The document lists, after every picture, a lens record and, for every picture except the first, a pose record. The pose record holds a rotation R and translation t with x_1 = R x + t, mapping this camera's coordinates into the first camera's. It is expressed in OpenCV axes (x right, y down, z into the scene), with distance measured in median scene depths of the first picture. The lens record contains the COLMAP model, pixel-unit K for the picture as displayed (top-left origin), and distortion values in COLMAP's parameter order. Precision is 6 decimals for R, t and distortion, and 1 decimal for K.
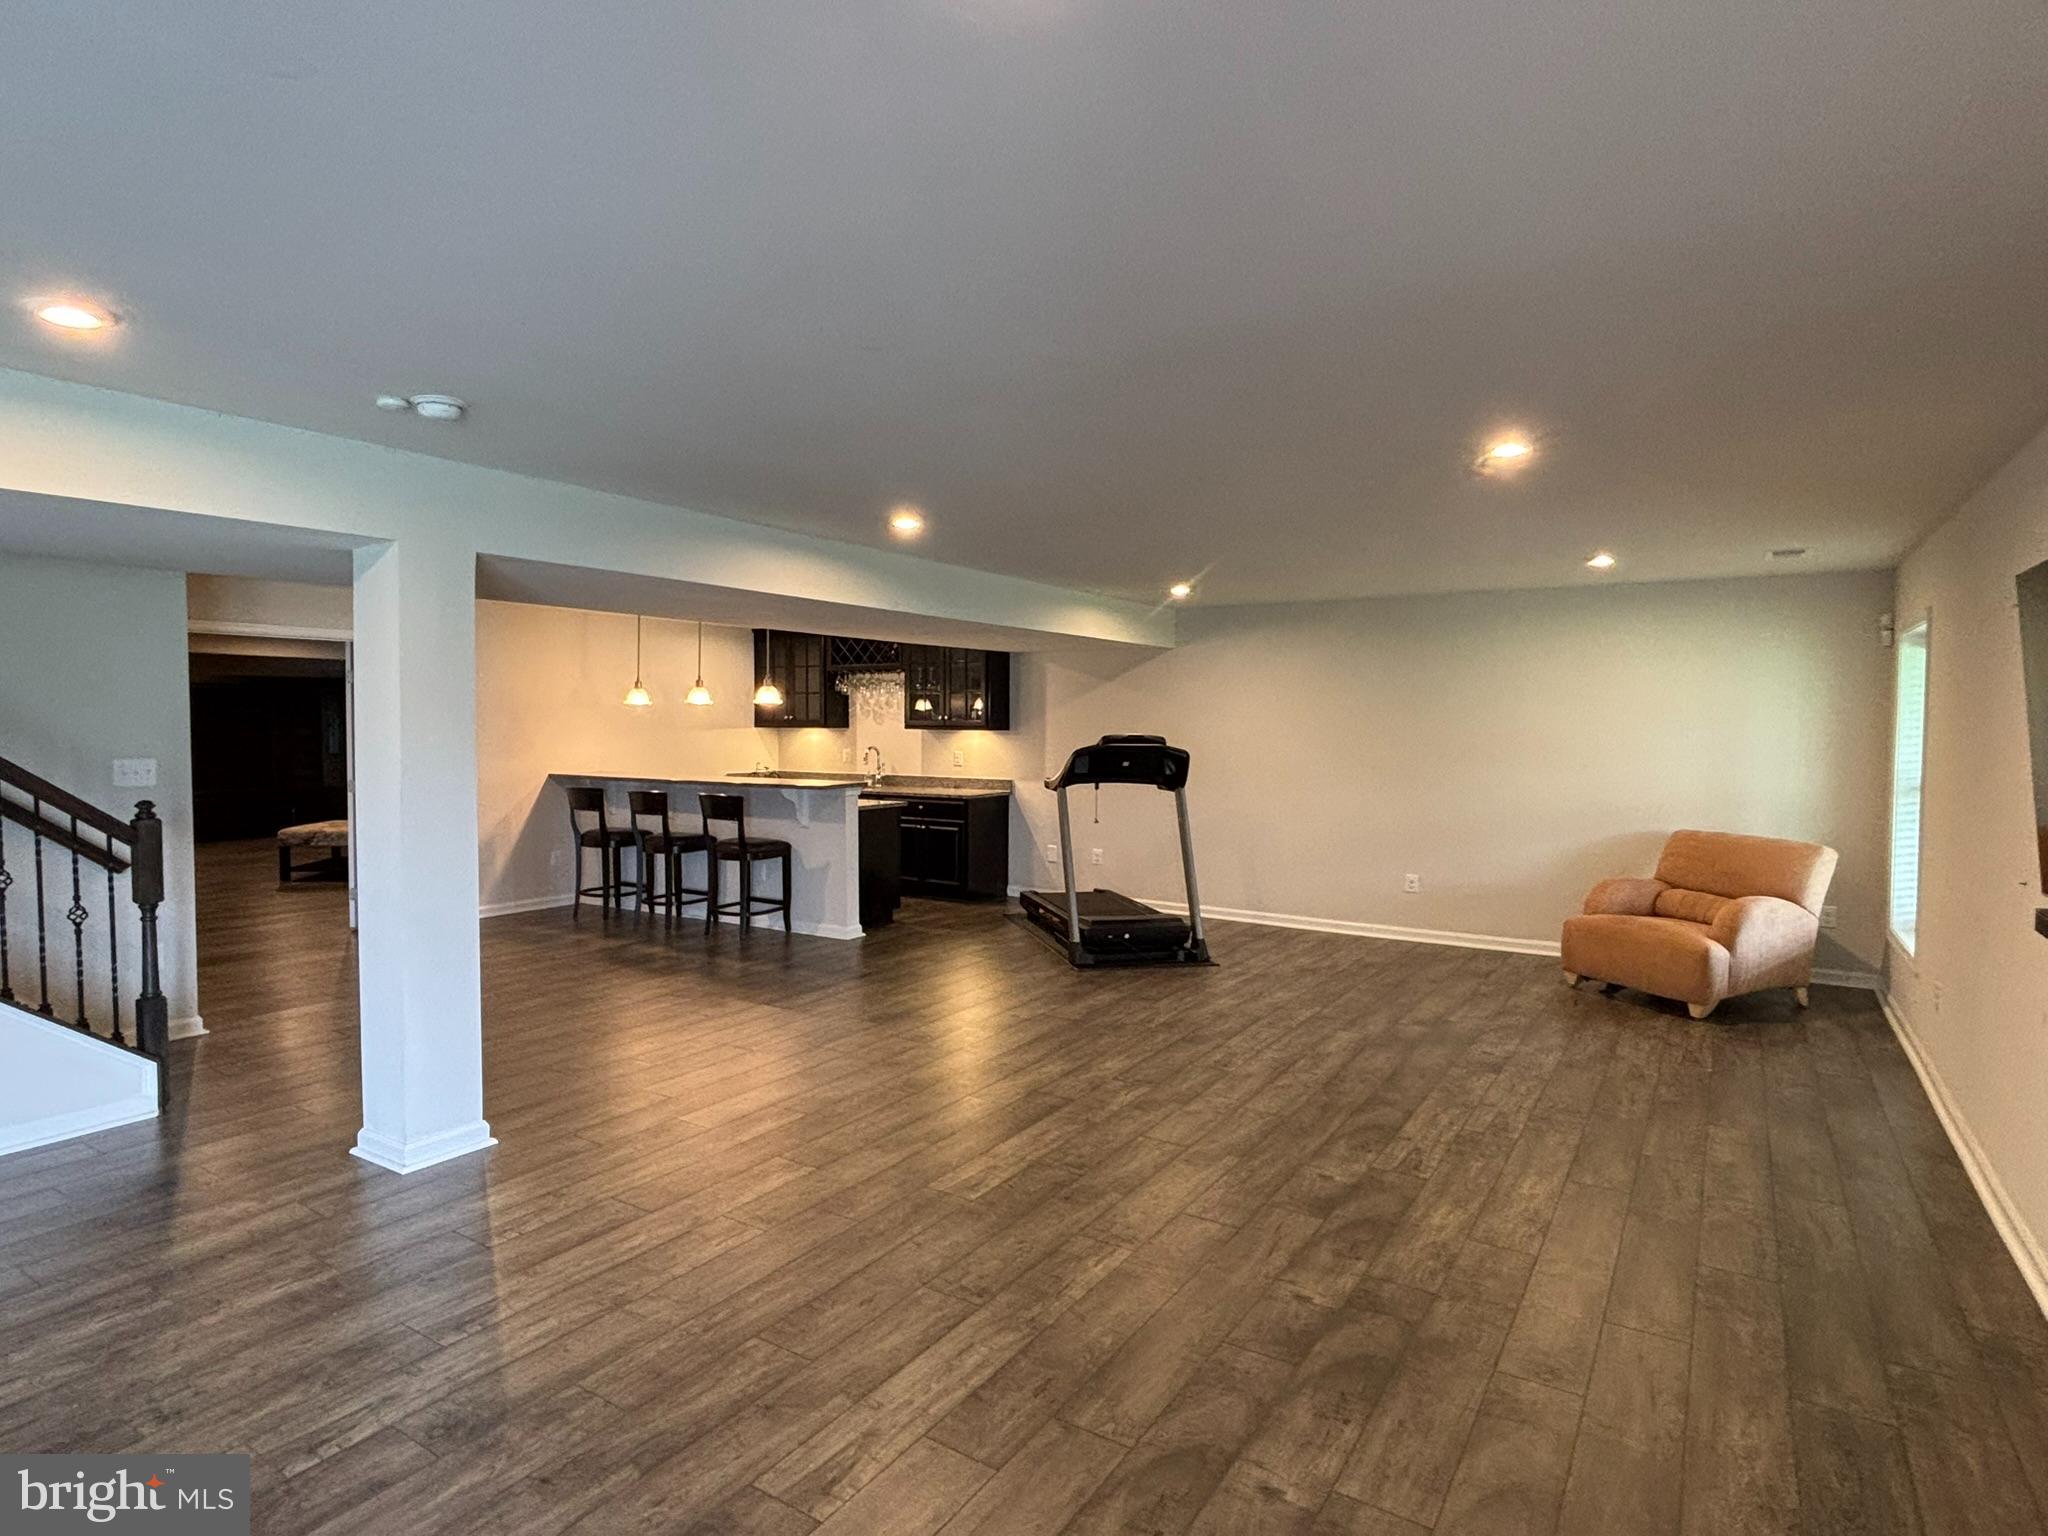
lens RADIAL K [[1088.0, 0, 1024.0], [0, 1088.0, 768.0], [0, 0, 1]] dist [0.001979, 0.000473]
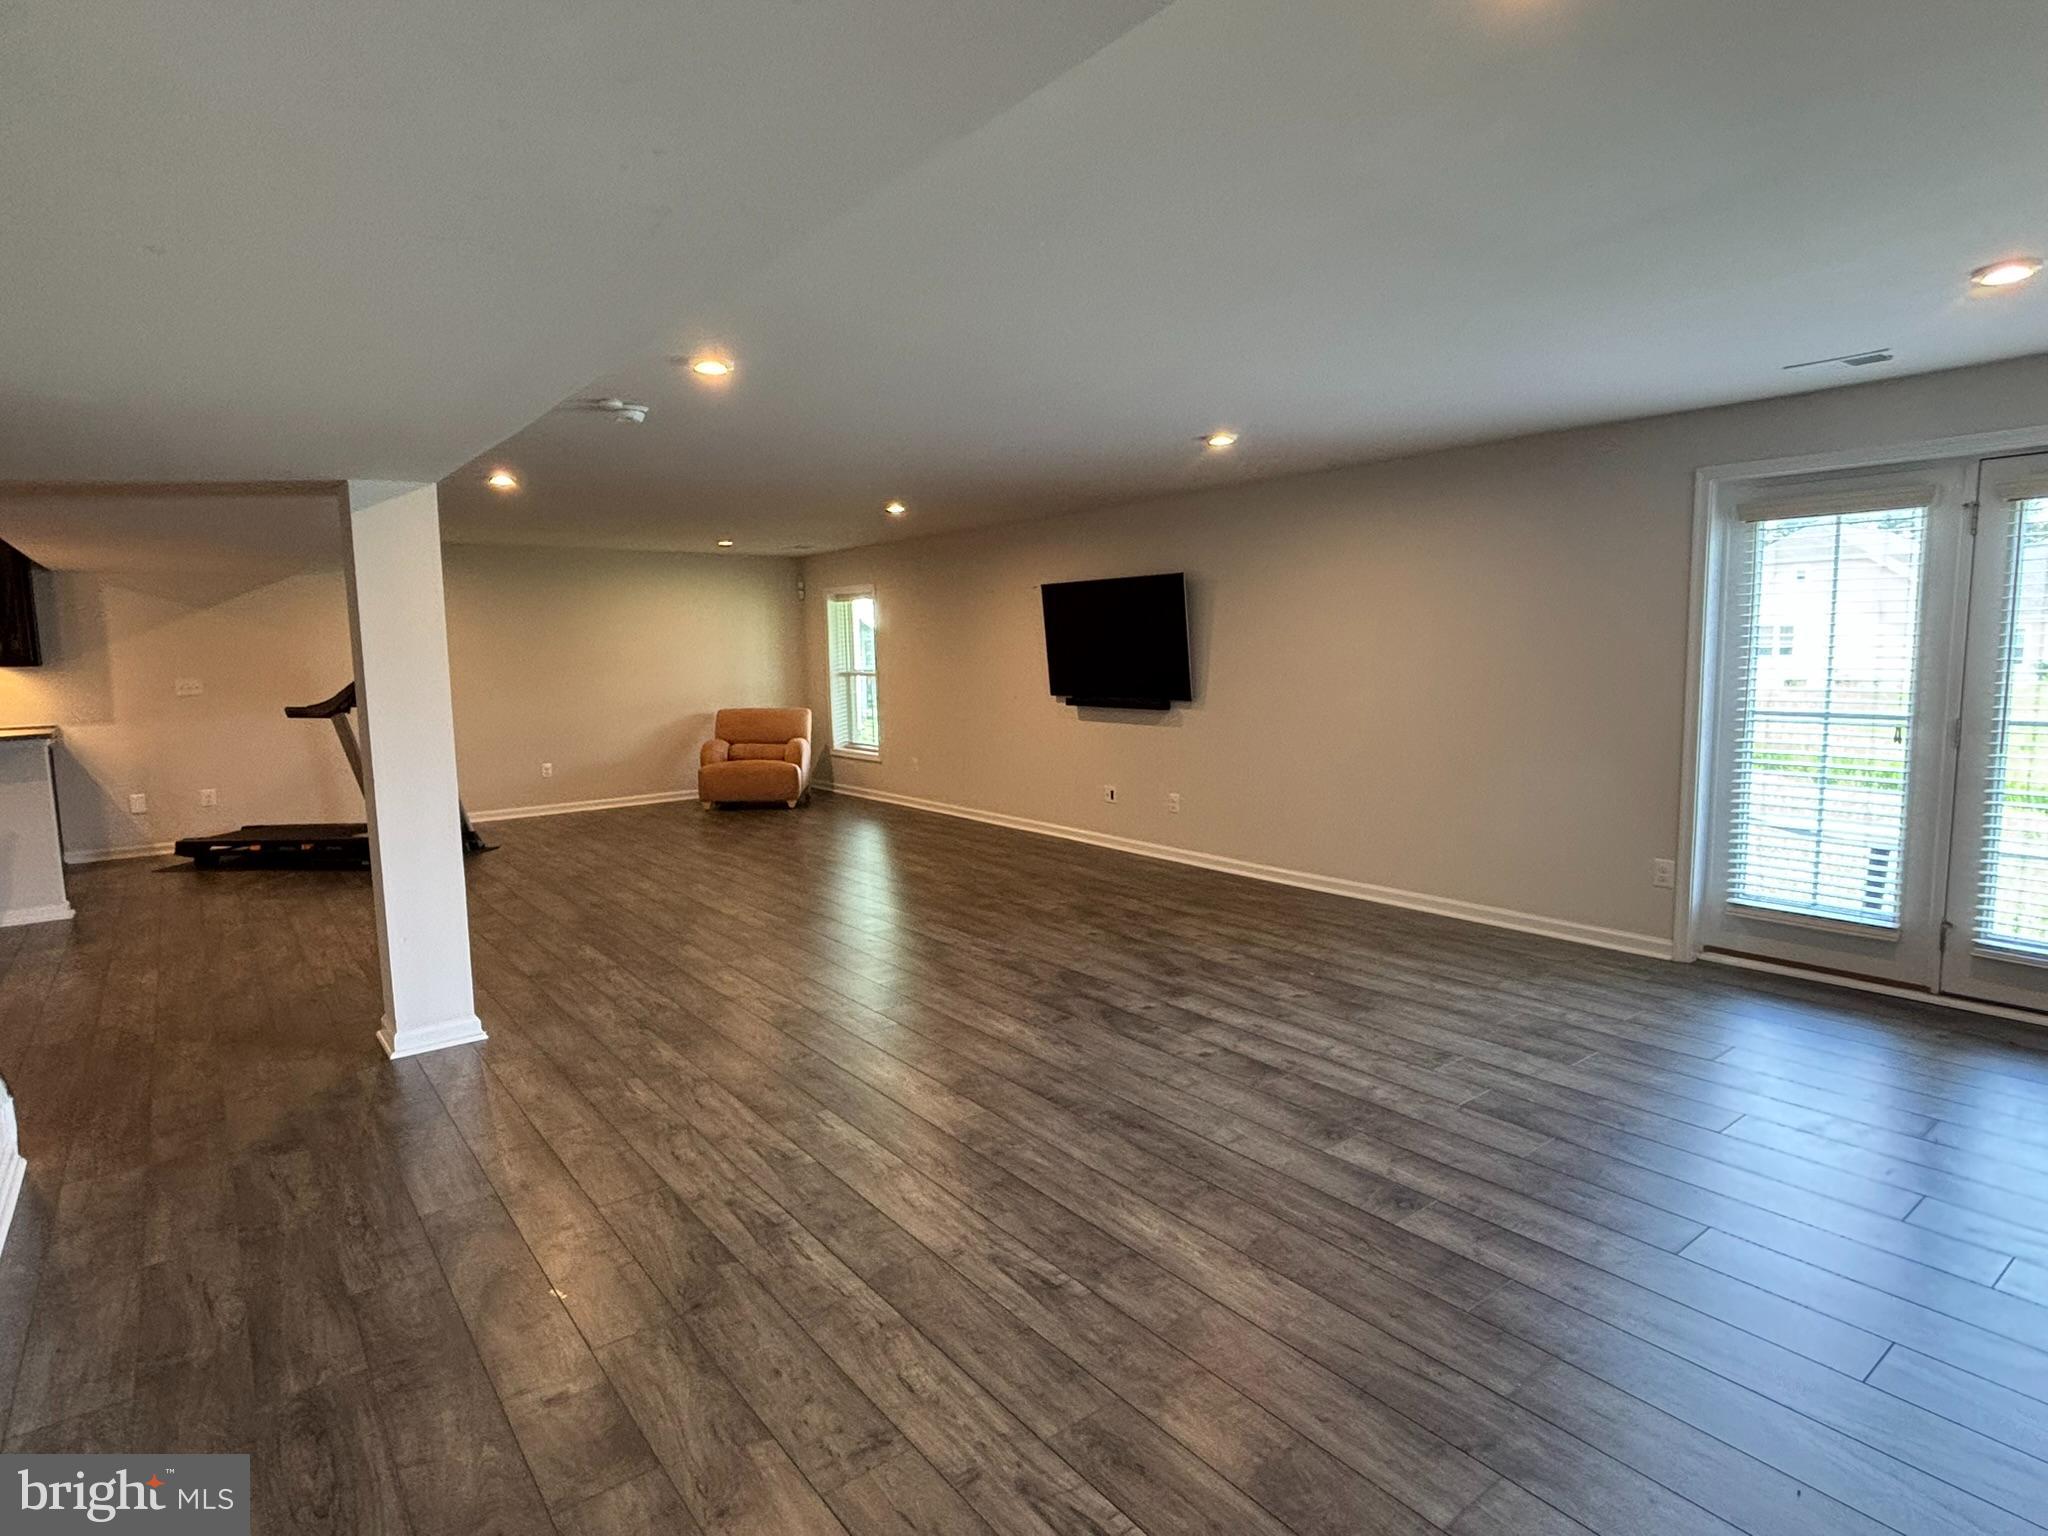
lens RADIAL K [[1088.0, 0, 1024.0], [0, 1088.0, 768.0], [0, 0, 1]] dist [0.001979, 0.000473]
pose [[0.339124, -0.122897, 0.932680, -0.859522], [0.062712, 0.992178, 0.107935, -0.001159], [-0.938649, 0.021887, 0.344178, 0.037836]]
